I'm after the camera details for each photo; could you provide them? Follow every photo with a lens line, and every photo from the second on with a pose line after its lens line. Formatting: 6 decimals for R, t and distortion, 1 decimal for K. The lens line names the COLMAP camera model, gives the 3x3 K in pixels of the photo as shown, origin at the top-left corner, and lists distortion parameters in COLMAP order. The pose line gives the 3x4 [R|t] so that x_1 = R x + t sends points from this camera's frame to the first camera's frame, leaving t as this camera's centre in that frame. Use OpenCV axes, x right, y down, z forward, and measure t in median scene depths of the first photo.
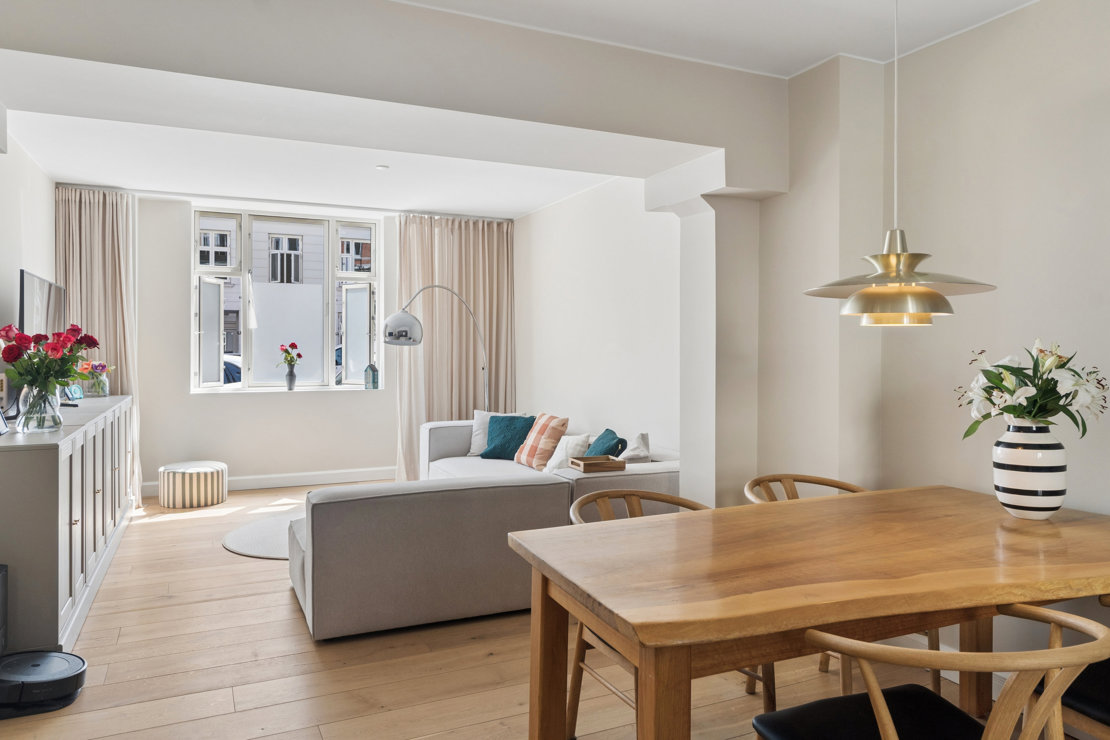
lens RADIAL K [[826.7, 0, 555.0], [0, 826.7, 370.0], [0, 0, 1]] dist [-0.007277, 0.003152]
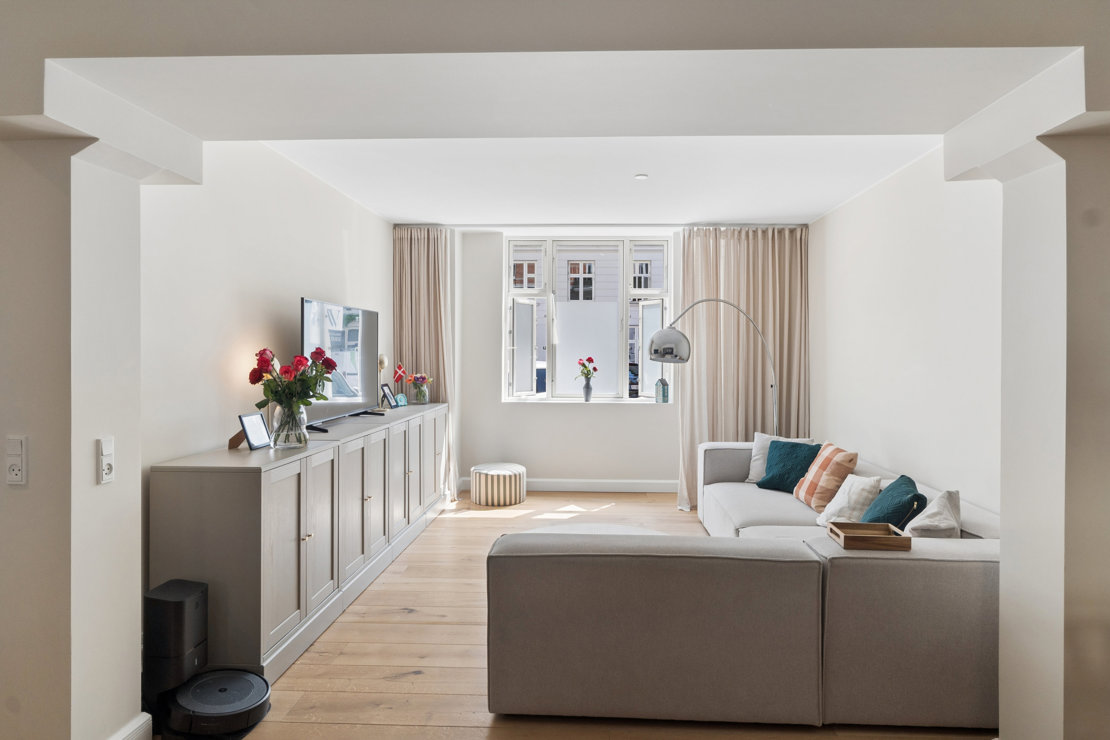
lens RADIAL K [[672.6, 0, 555.6], [0, 672.6, 361.1], [0, 0, 1]] dist [0.000085, -0.001108]
pose [[0.885214, 0.008167, -0.465112, 0.055416], [-0.014339, 0.999850, -0.009734, -0.020968], [0.464962, 0.015286, 0.885199, 0.233326]]
